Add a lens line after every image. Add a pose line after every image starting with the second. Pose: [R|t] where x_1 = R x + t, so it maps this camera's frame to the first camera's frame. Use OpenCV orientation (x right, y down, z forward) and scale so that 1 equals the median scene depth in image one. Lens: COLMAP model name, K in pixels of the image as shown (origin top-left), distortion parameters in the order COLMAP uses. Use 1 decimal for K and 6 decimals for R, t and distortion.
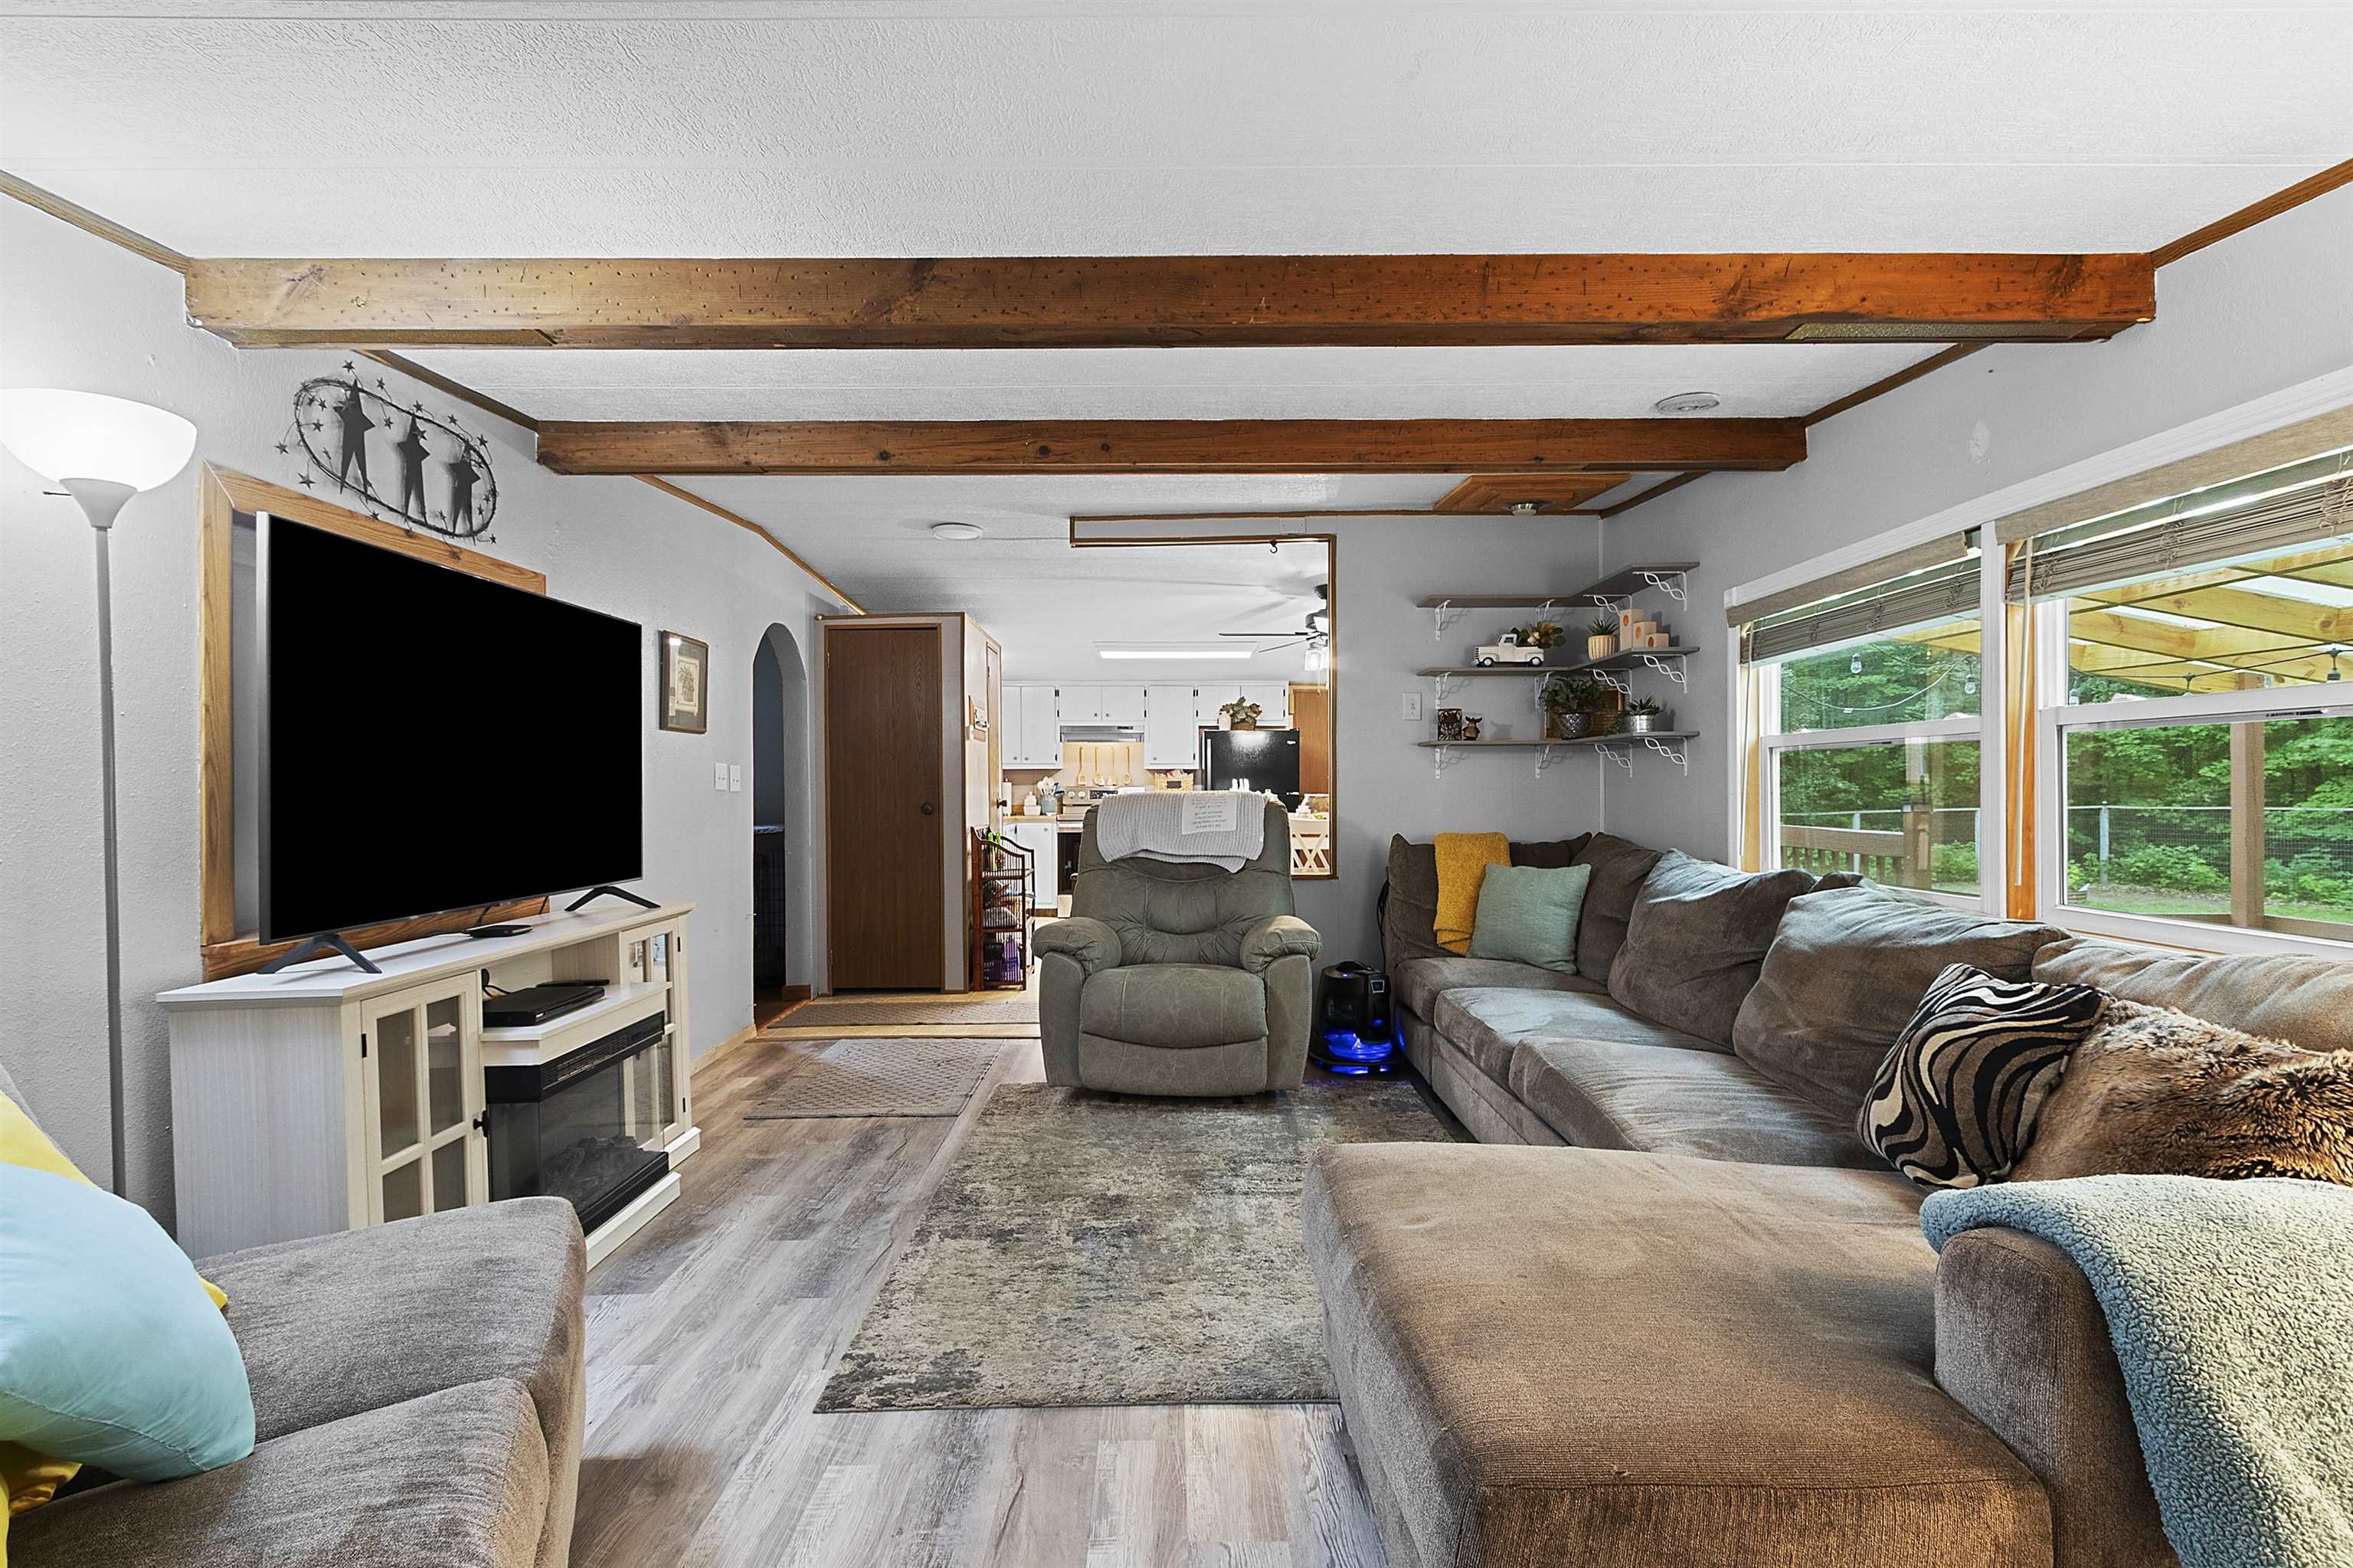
lens RADIAL K [[1122.0, 0, 1176.5], [0, 1122.0, 784.0], [0, 0, 1]] dist [-0.000608, 0.000051]
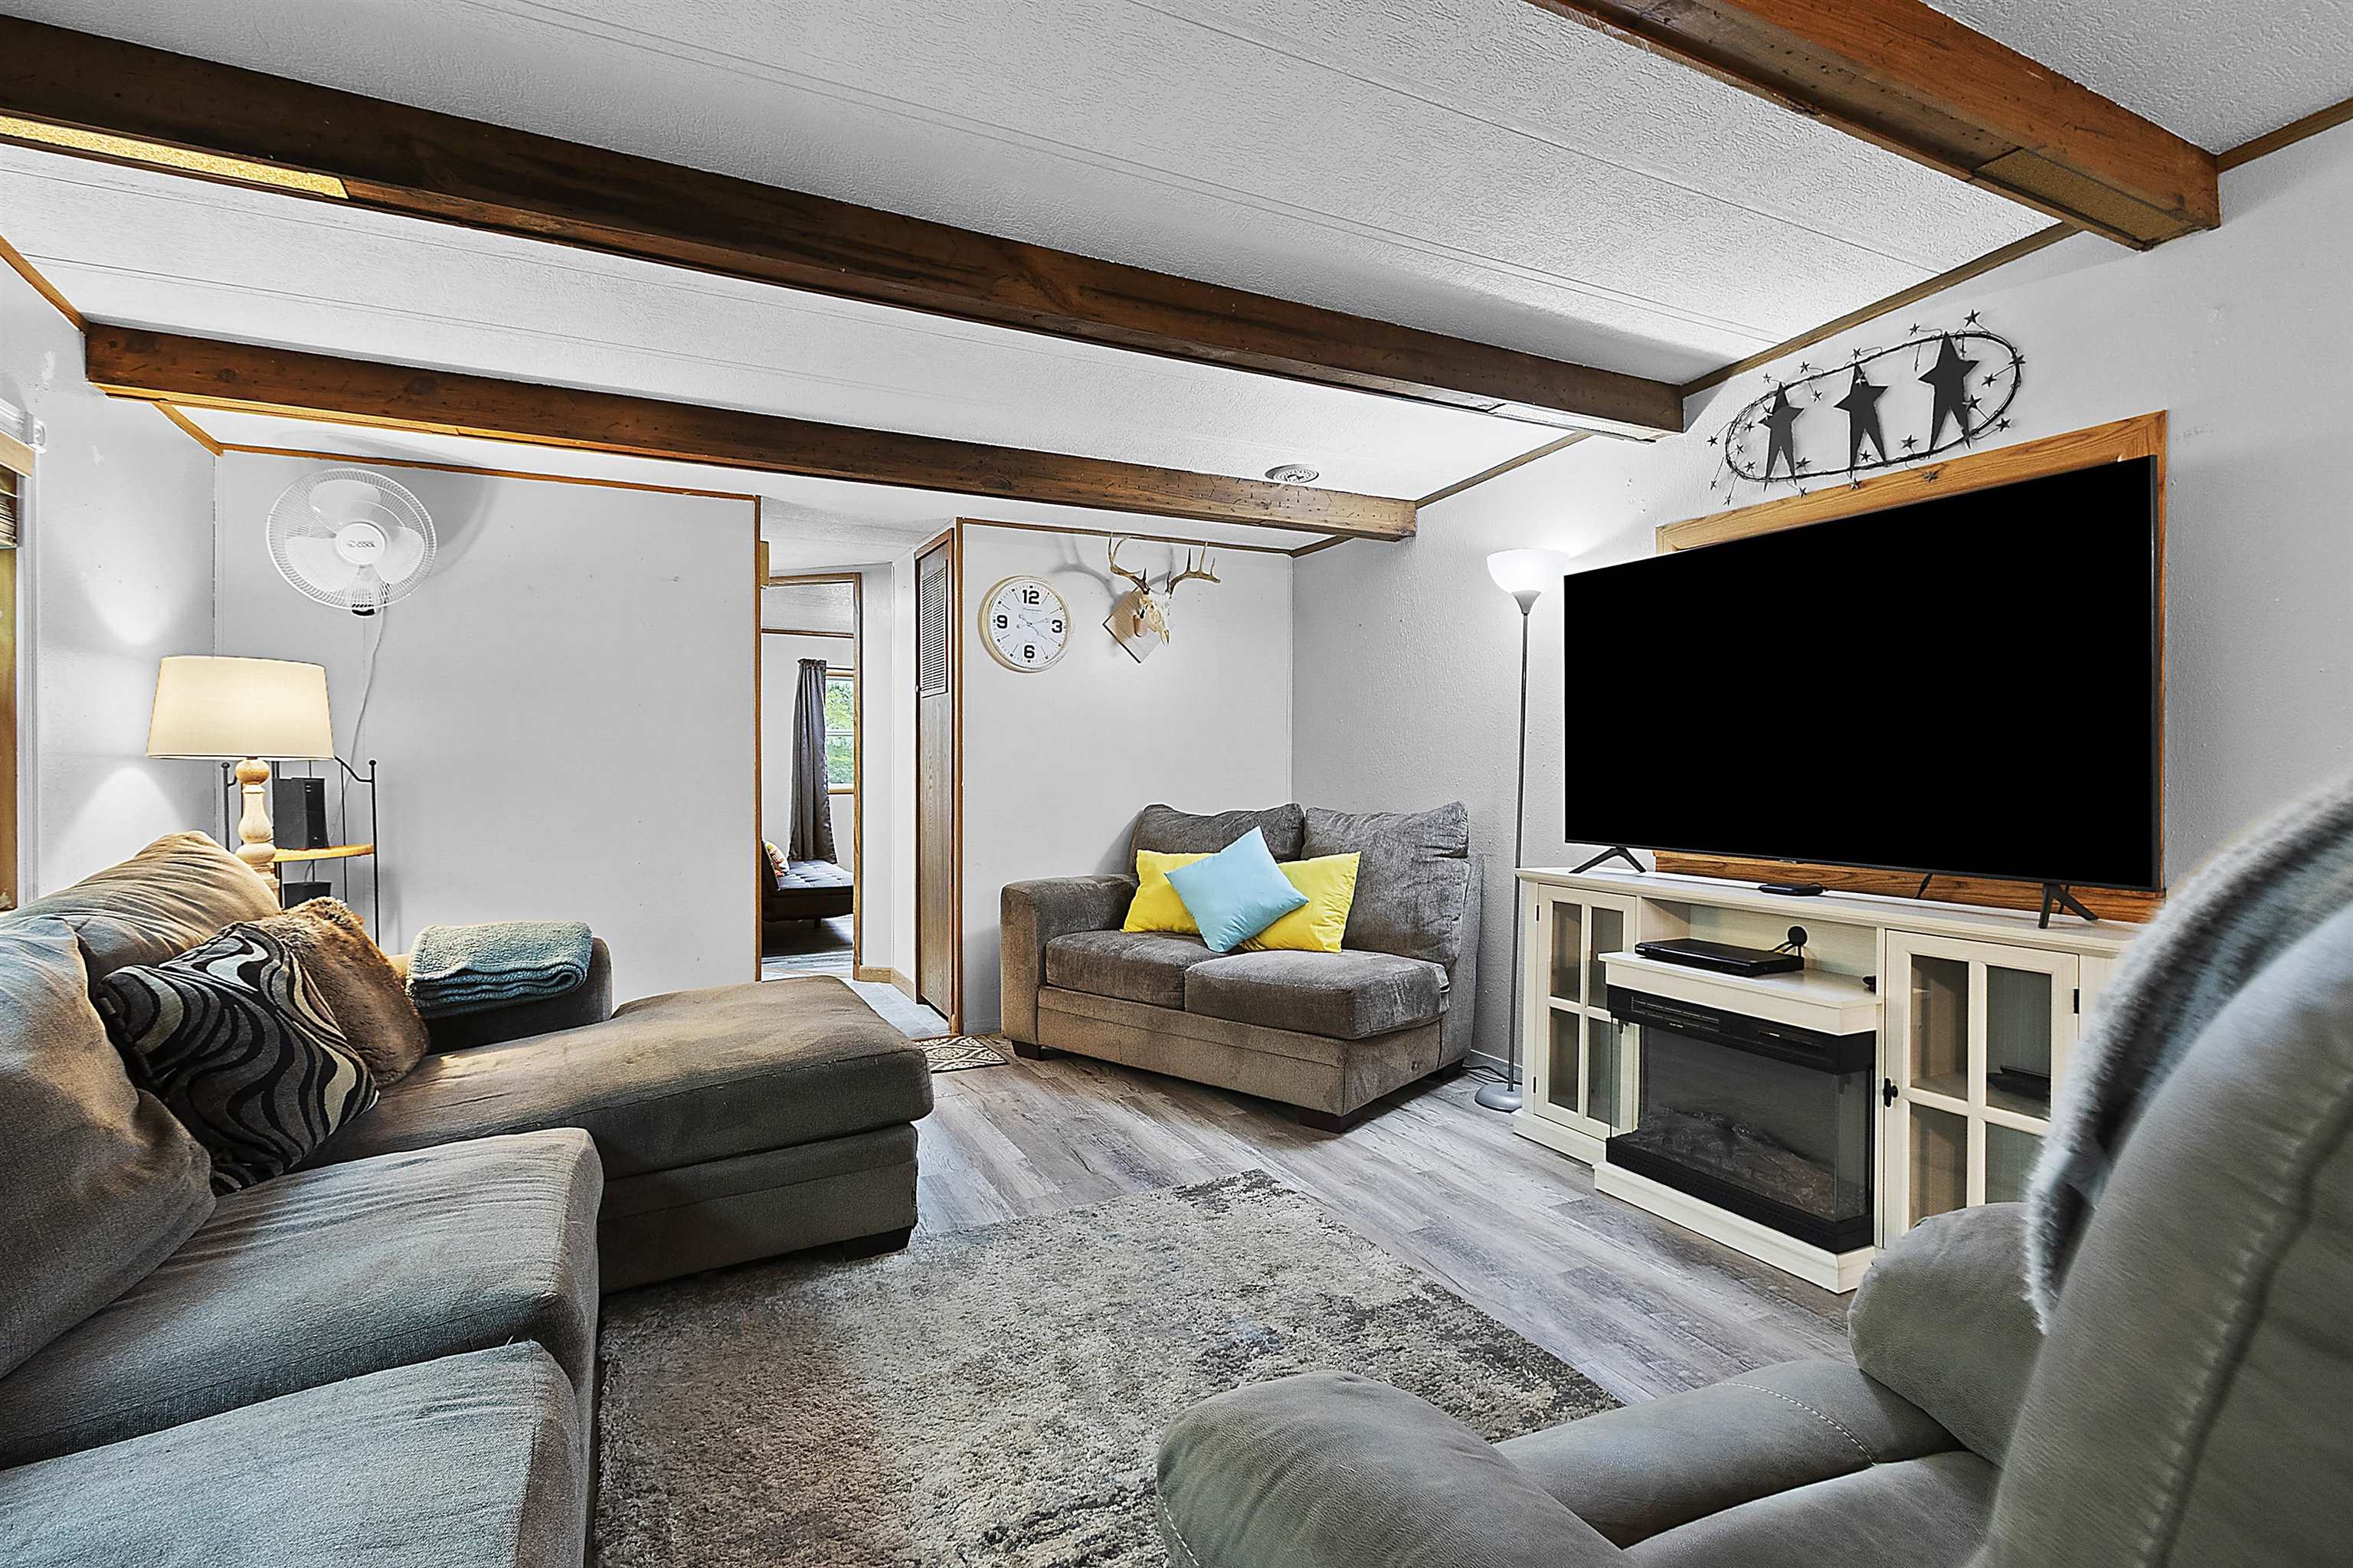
lens RADIAL K [[1122.0, 0, 1176.5], [0, 1122.0, 784.0], [0, 0, 1]] dist [-0.000608, 0.000051]
pose [[-0.900171, 0.016685, -0.435218, 0.302494], [0.007528, 0.999713, 0.022757, 0.013761], [0.435472, 0.017209, -0.900038, 1.687835]]
